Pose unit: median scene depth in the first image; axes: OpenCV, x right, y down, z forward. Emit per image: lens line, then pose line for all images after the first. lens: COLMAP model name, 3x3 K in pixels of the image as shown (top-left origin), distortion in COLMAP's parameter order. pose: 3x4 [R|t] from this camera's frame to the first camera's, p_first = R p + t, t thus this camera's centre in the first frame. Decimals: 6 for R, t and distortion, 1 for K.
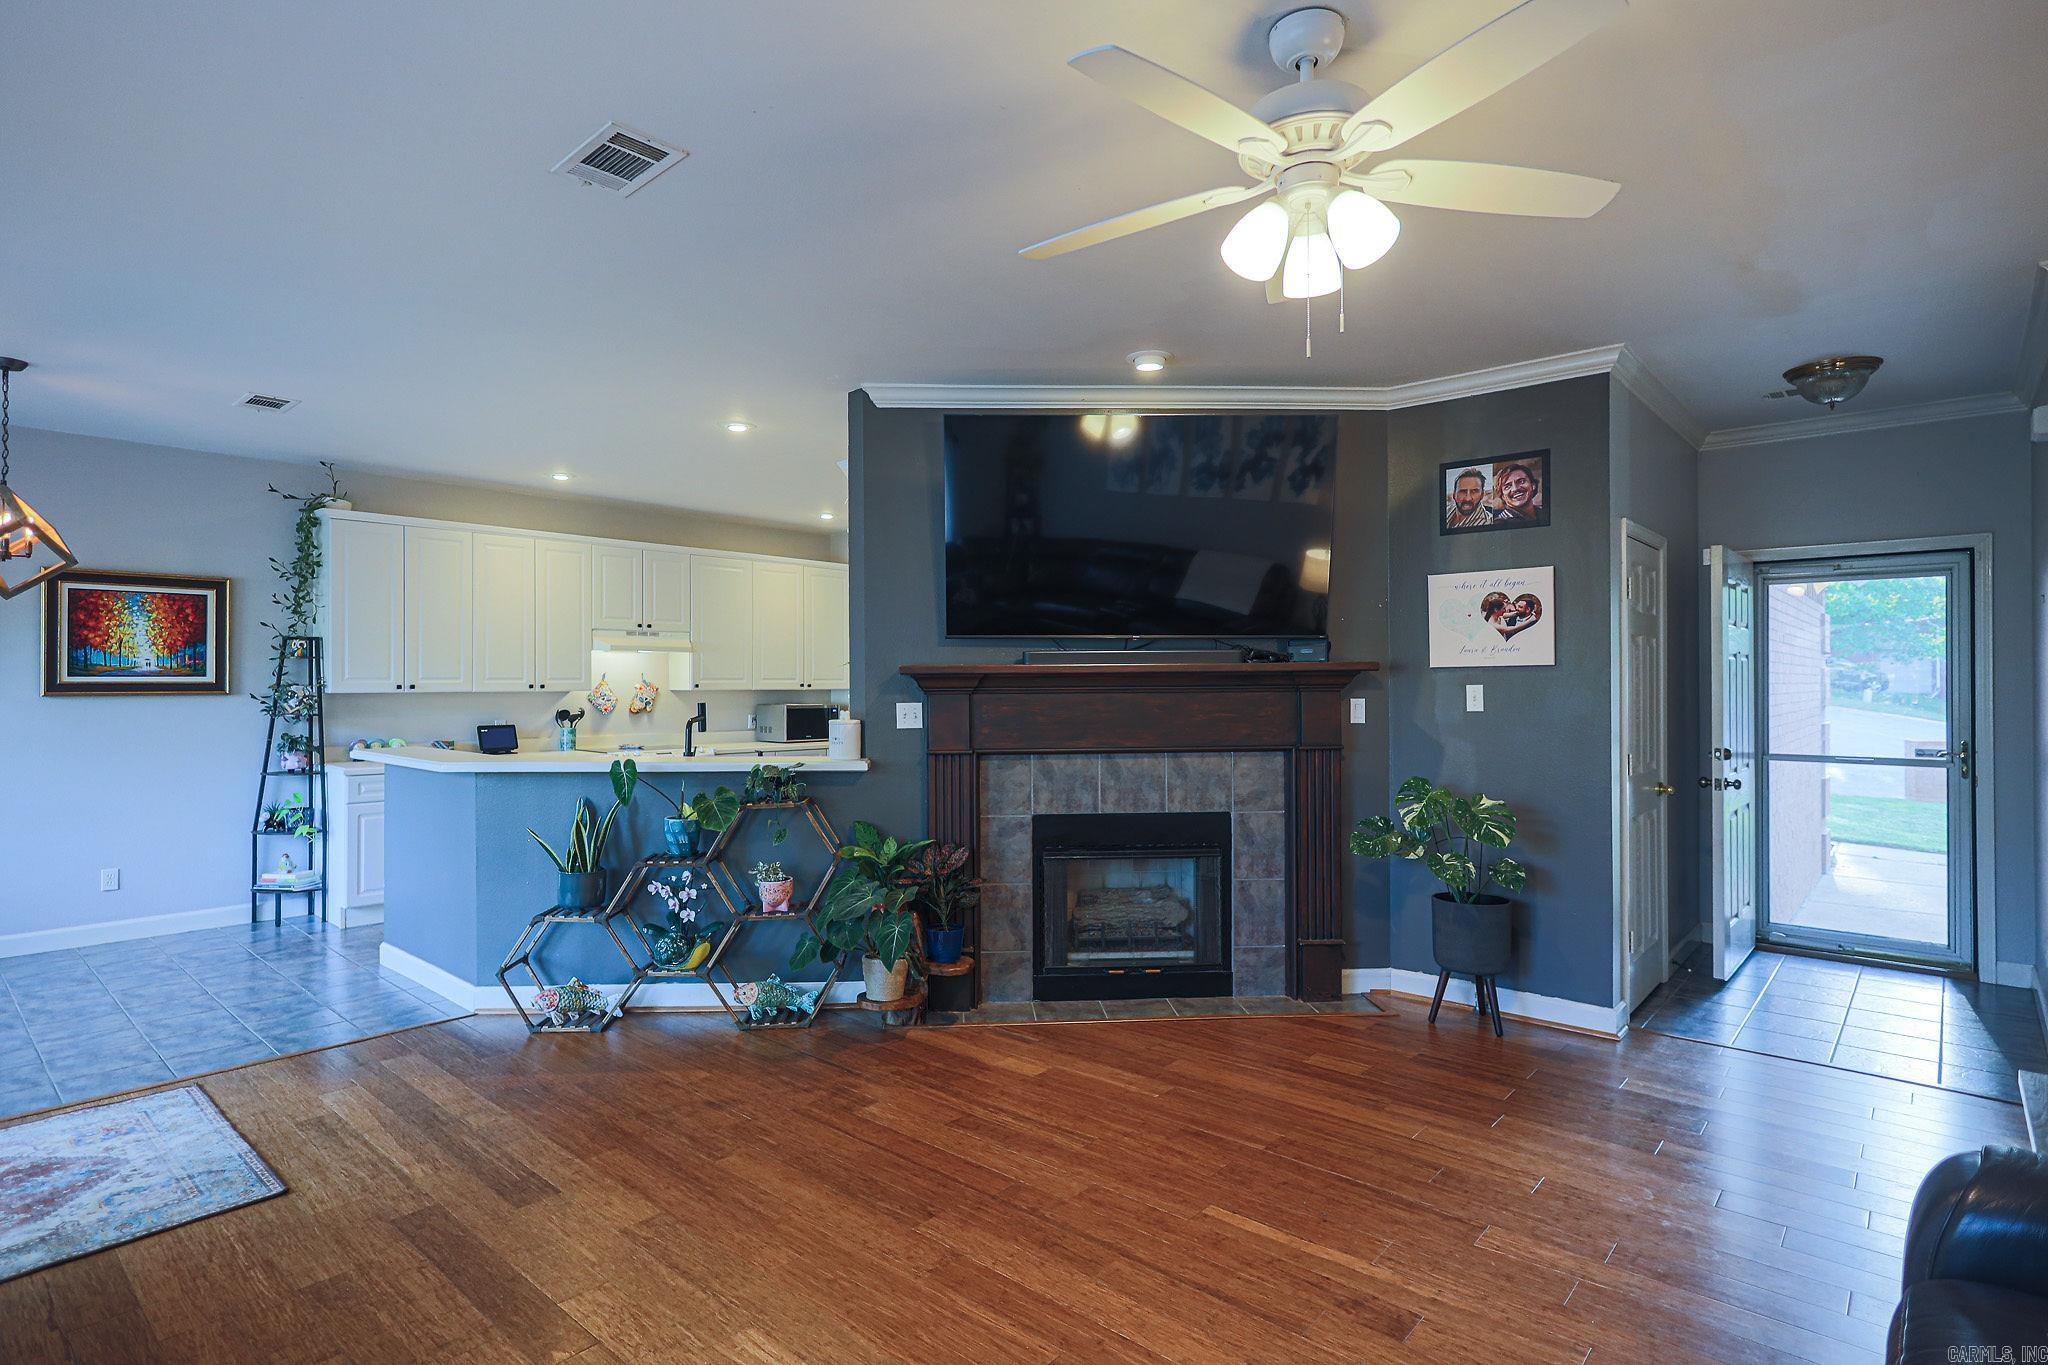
lens RADIAL K [[1040.2, 0, 991.2], [0, 1040.2, 660.7], [0, 0, 1]] dist [0.000457, -0.000516]
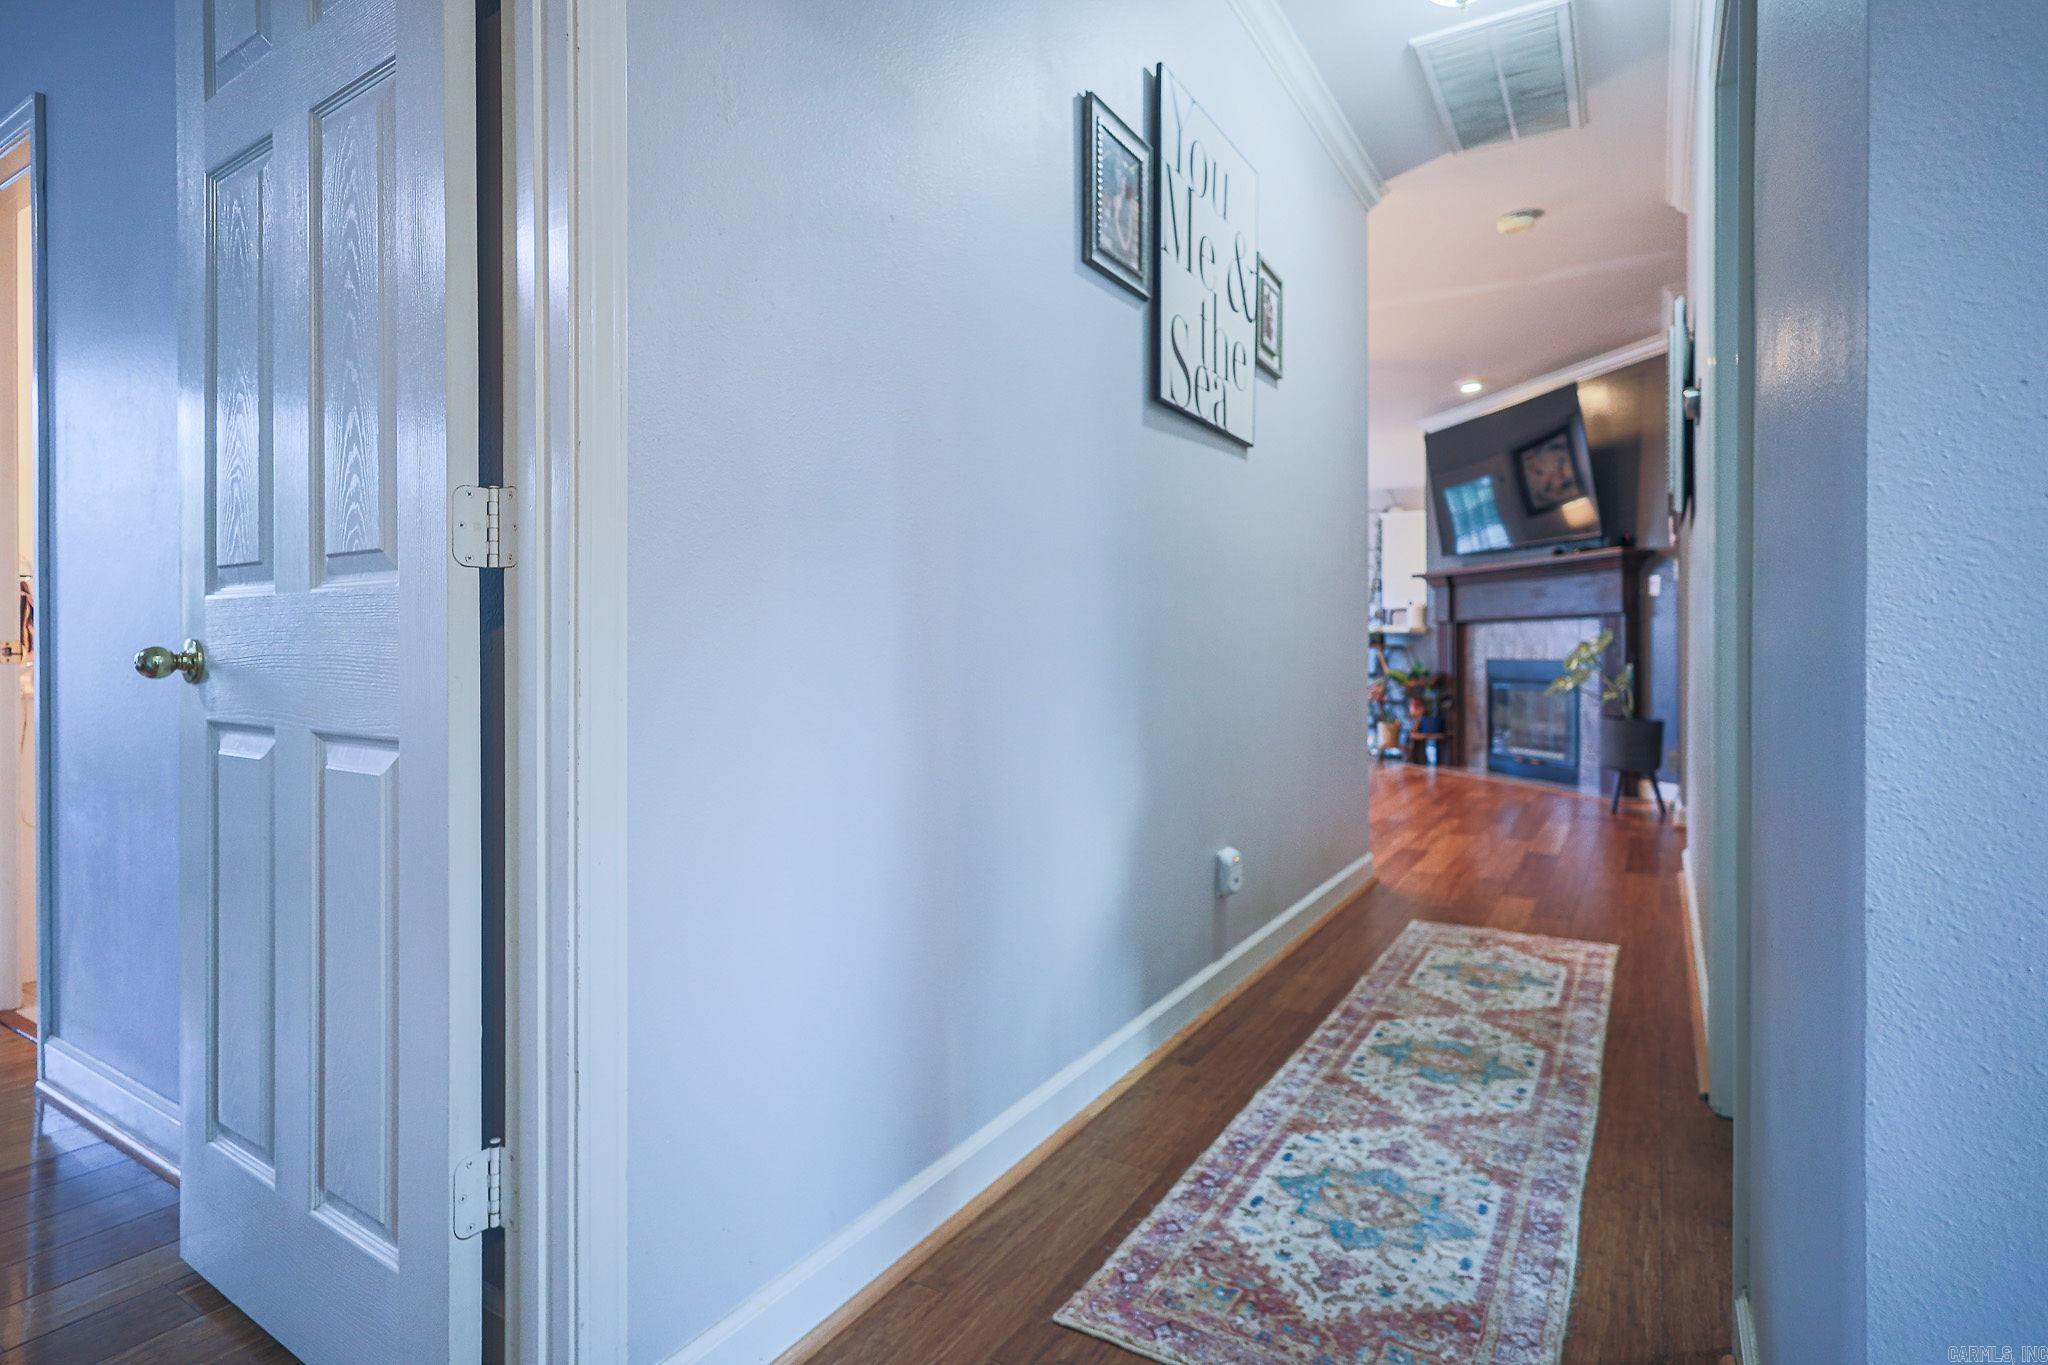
lens RADIAL K [[1040.2, 0, 991.2], [0, 1040.2, 660.7], [0, 0, 1]] dist [0.000457, -0.000516]
pose [[0.167911, 0.009942, -0.985752, 1.545168], [0.017519, 0.999761, 0.013067, 0.114607], [0.985646, -0.019463, 0.167697, -0.057119]]
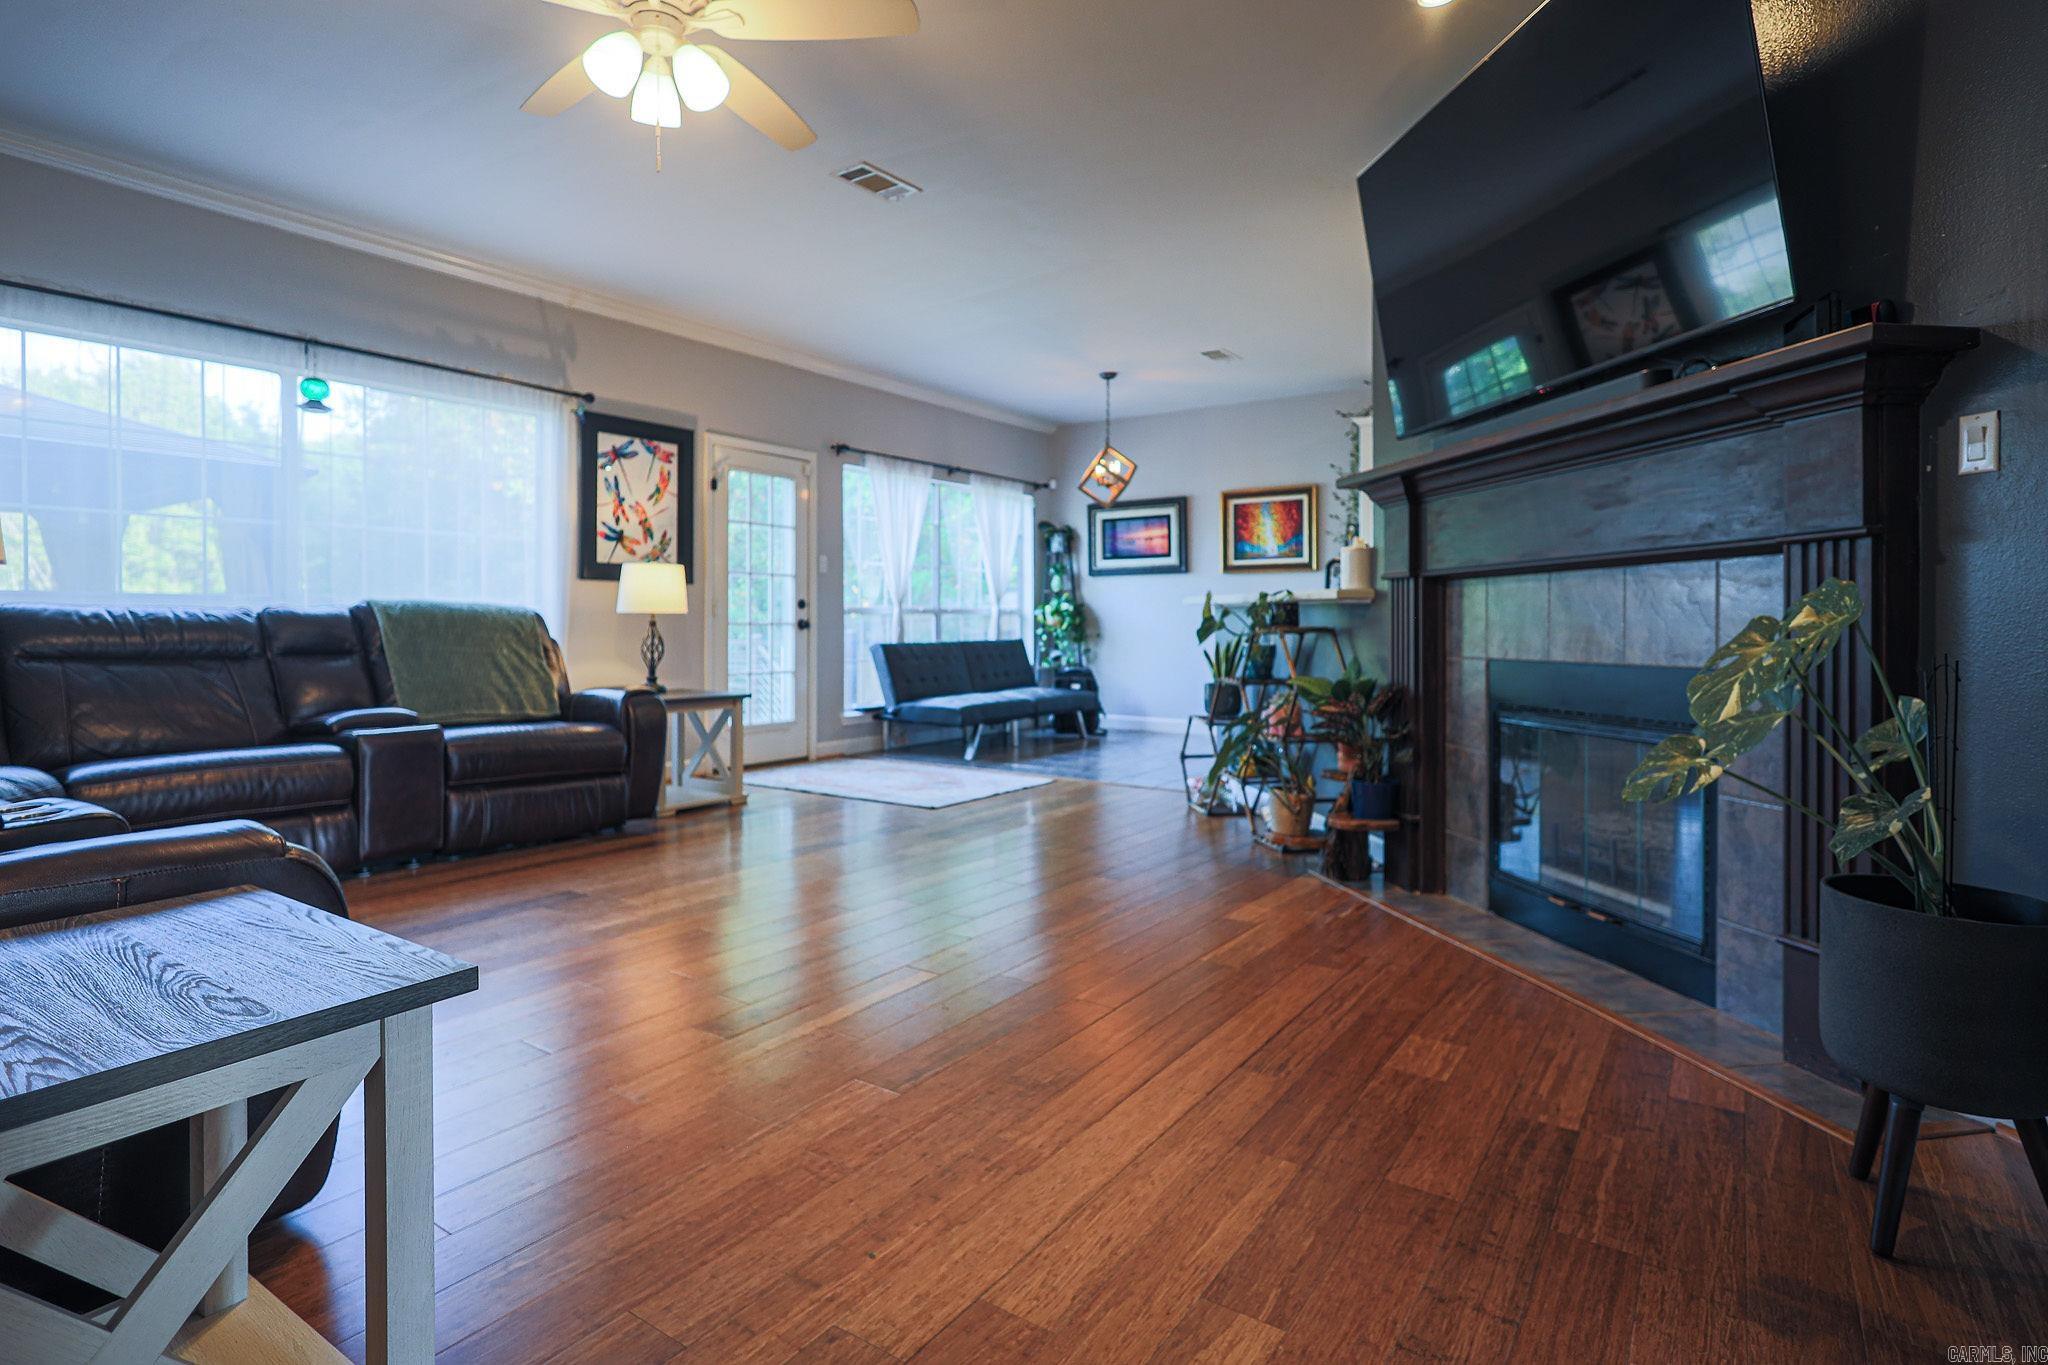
lens RADIAL K [[1039.5, 0, 1025.5], [0, 1039.5, 631.2], [0, 0, 1]] dist [-0.002233, -0.000627]
pose [[0.138349, 0.010445, -0.990328, 0.720938], [0.017040, 0.999771, 0.012925, 0.113608], [0.990237, -0.018663, 0.138139, 0.577723]]
